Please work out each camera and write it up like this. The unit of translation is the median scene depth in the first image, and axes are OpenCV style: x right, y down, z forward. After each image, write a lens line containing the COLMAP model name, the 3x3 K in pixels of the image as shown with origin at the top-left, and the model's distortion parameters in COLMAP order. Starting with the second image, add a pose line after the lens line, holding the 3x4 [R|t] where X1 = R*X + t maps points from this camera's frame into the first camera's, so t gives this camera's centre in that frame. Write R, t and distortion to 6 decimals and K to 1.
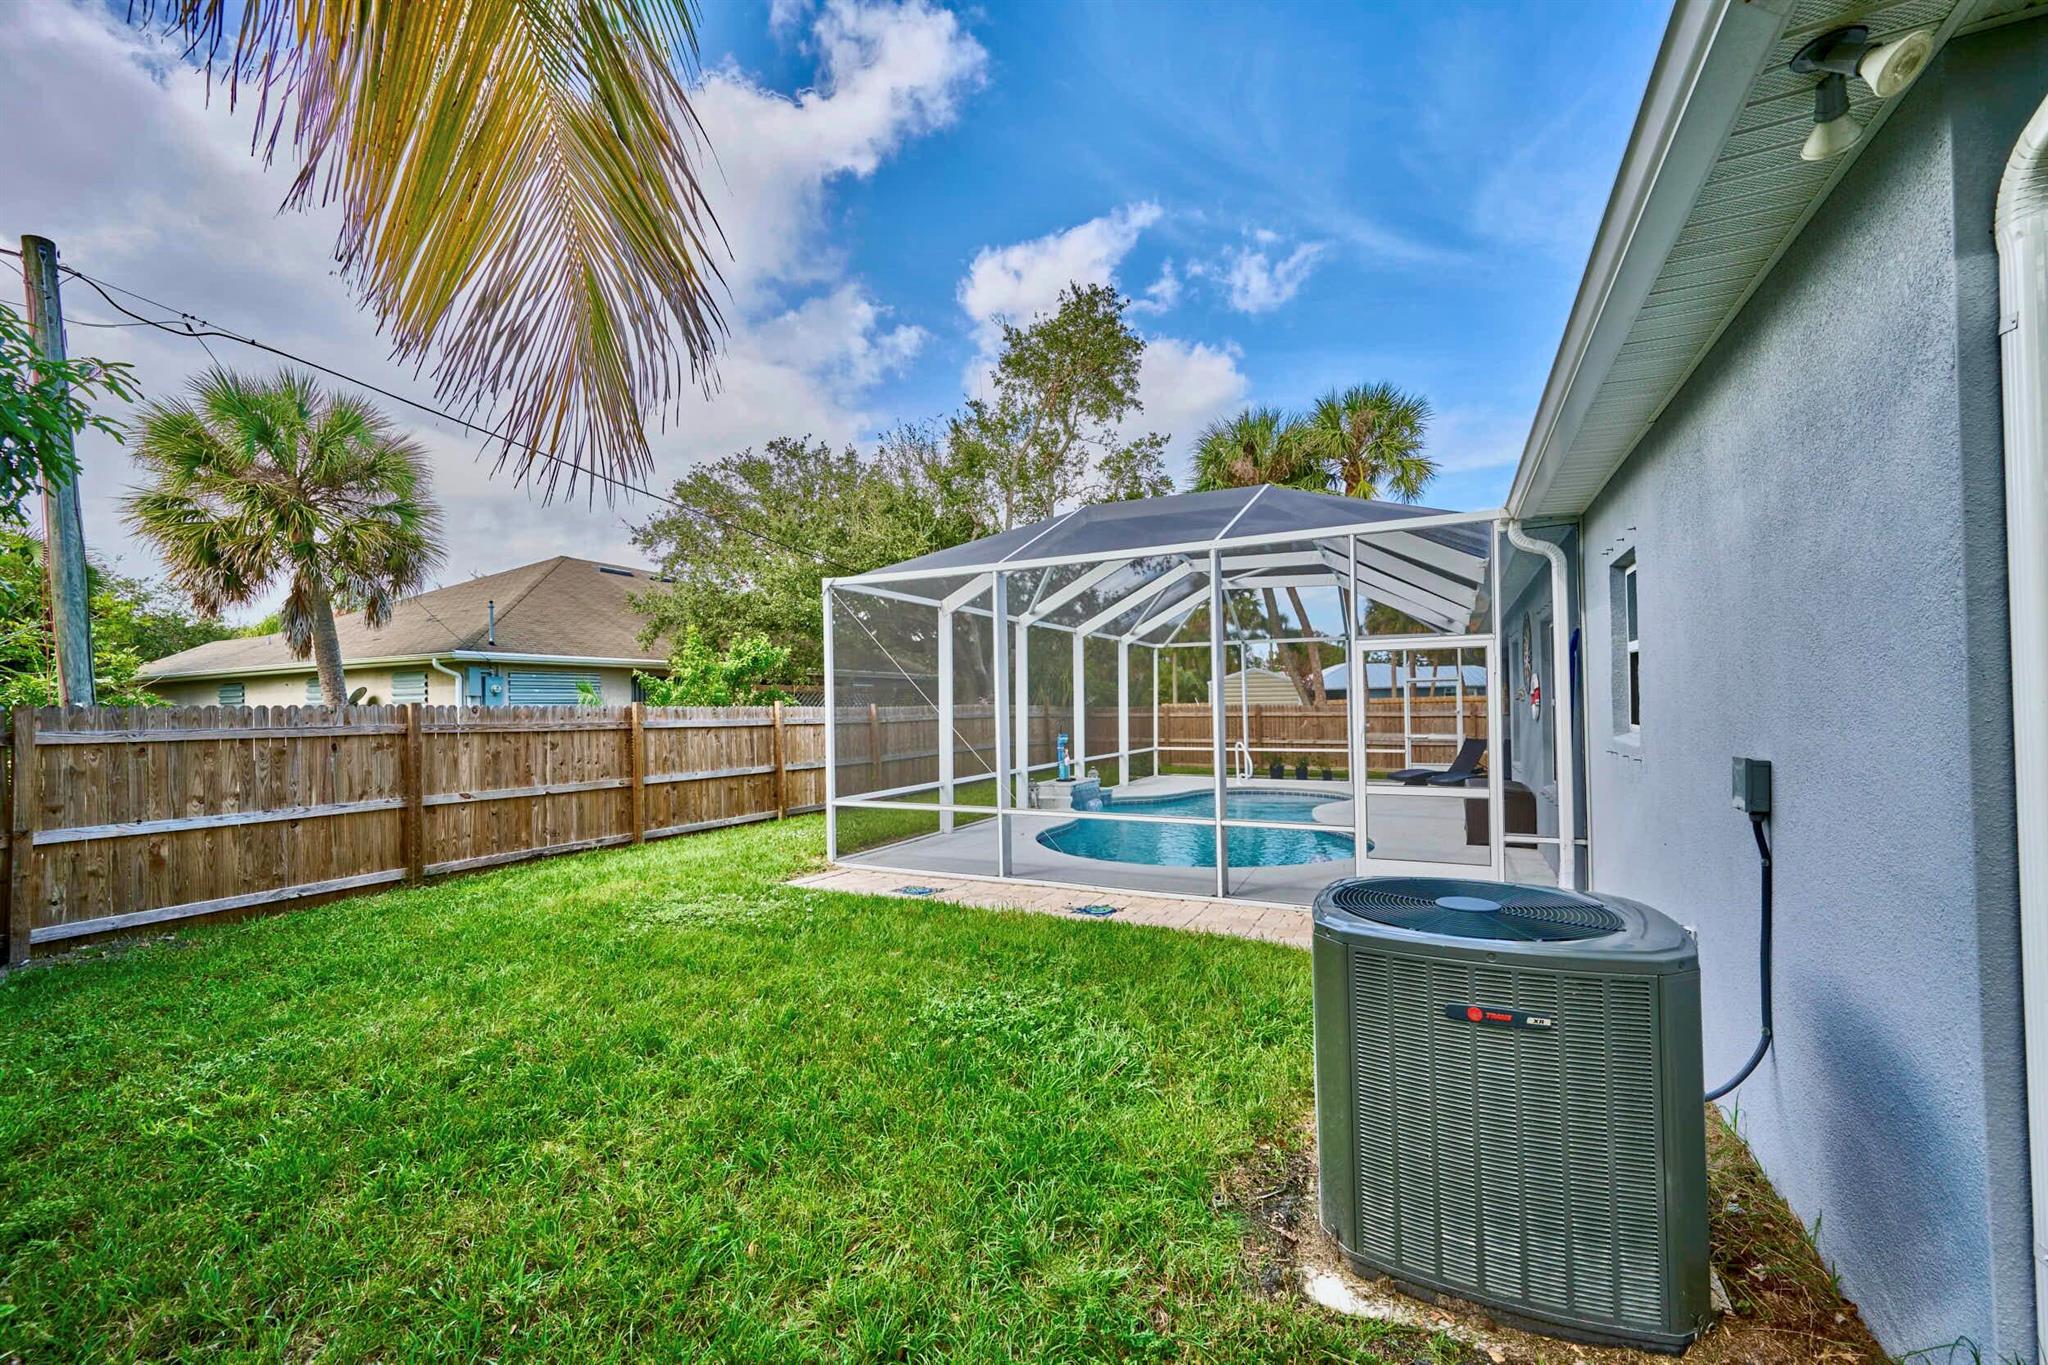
lens RADIAL K [[798.3, 0, 1024.0], [0, 798.3, 682.5], [0, 0, 1]] dist [-0.002585, -0.000027]
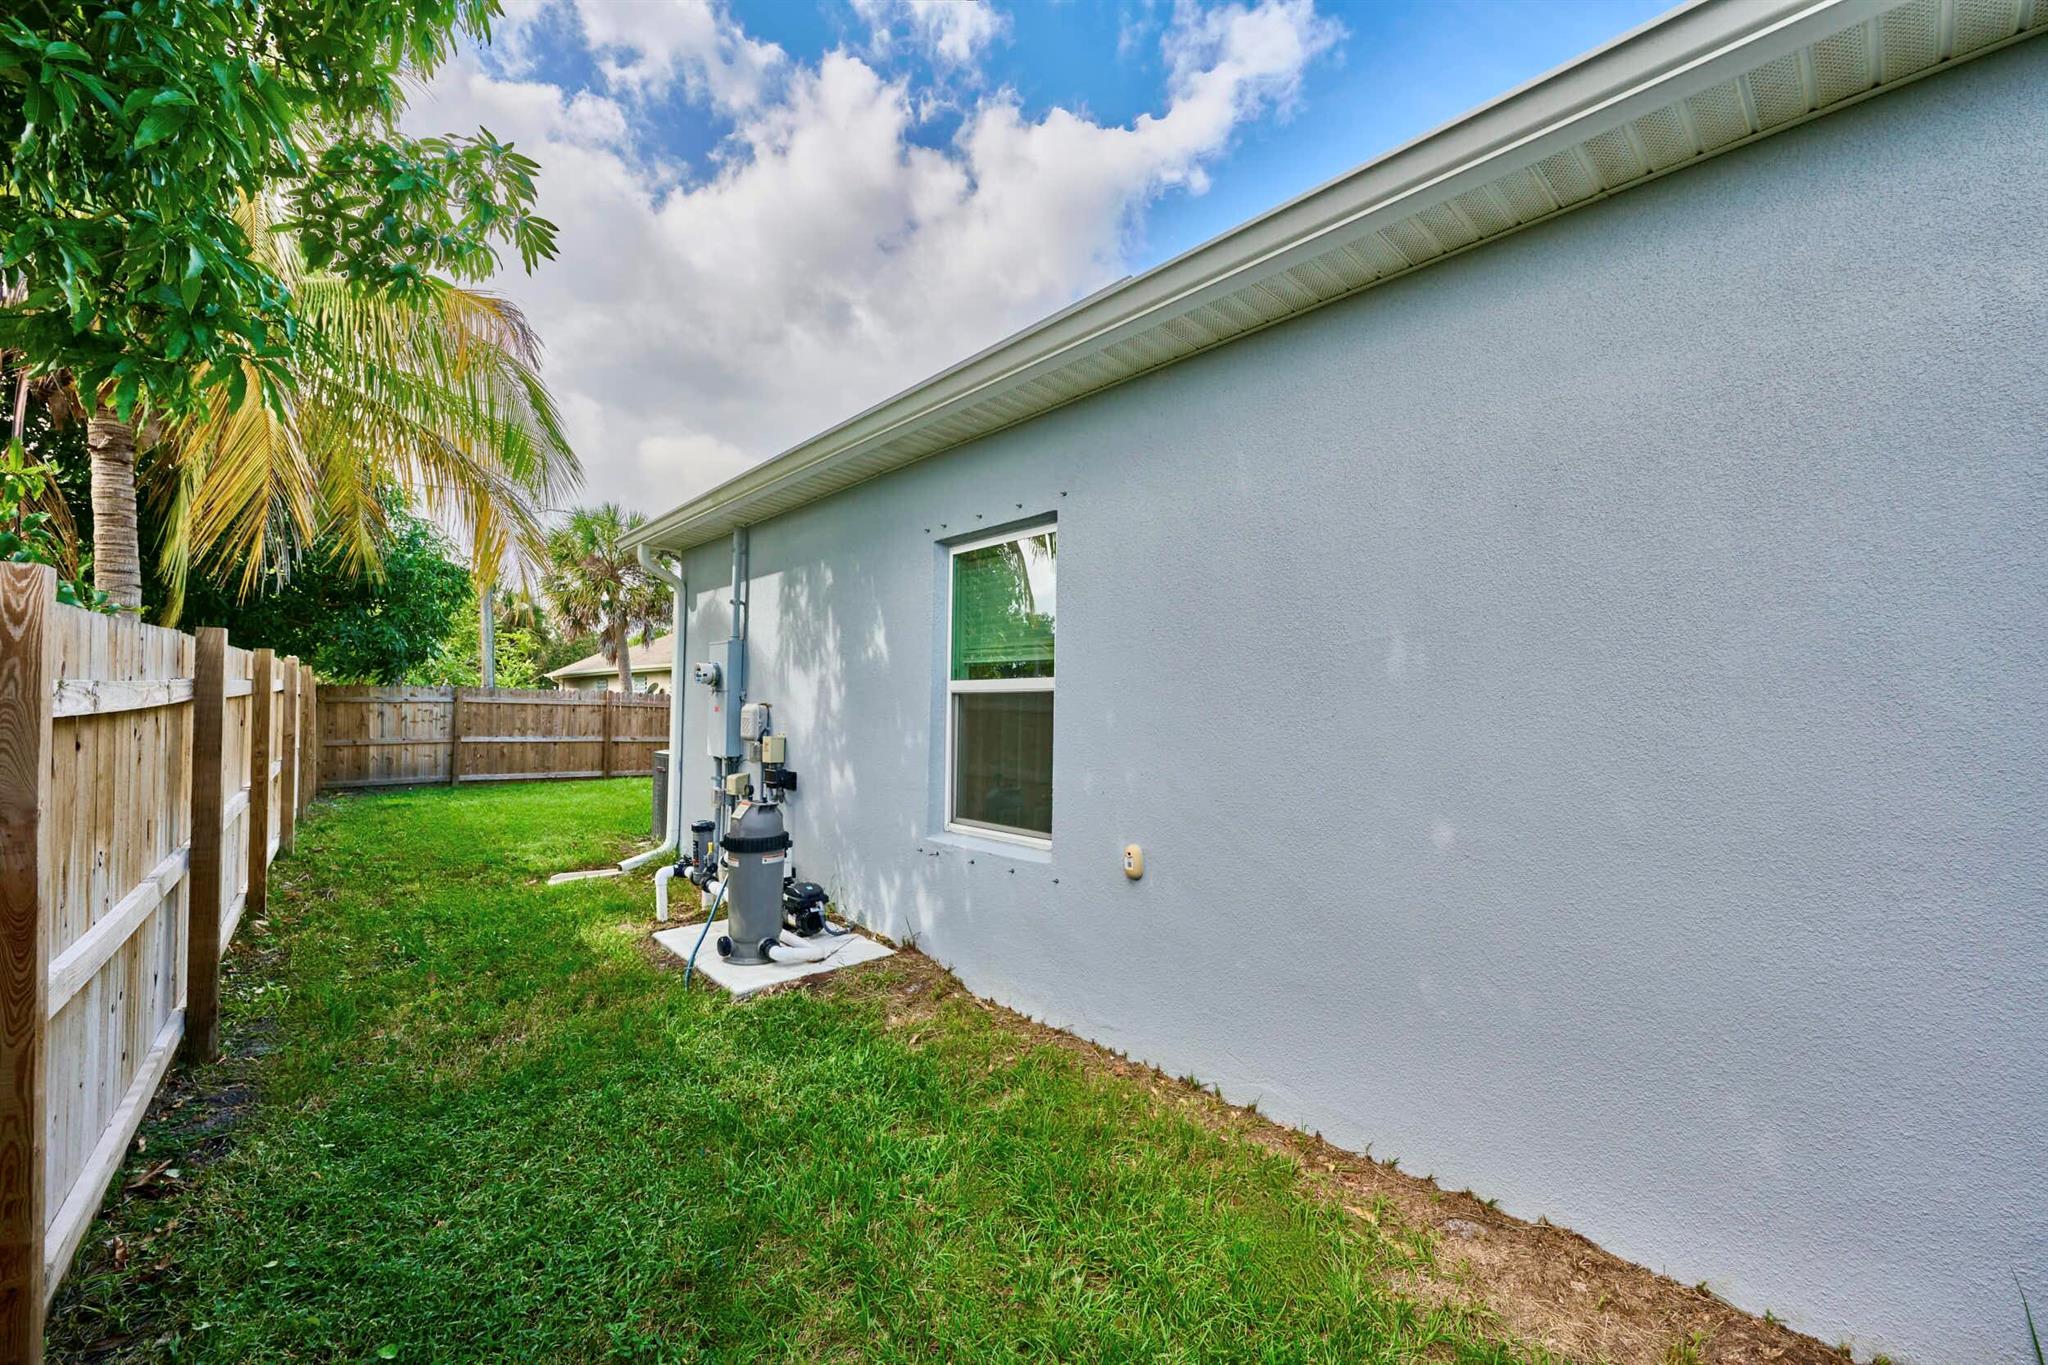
lens RADIAL K [[798.3, 0, 1024.0], [0, 798.3, 682.5], [0, 0, 1]] dist [-0.002585, -0.000027]
pose [[0.936248, 0.021585, -0.350677, 0.988497], [-0.025633, 0.999648, -0.006904, -0.007490], [0.350404, 0.015453, 0.936471, -0.562491]]
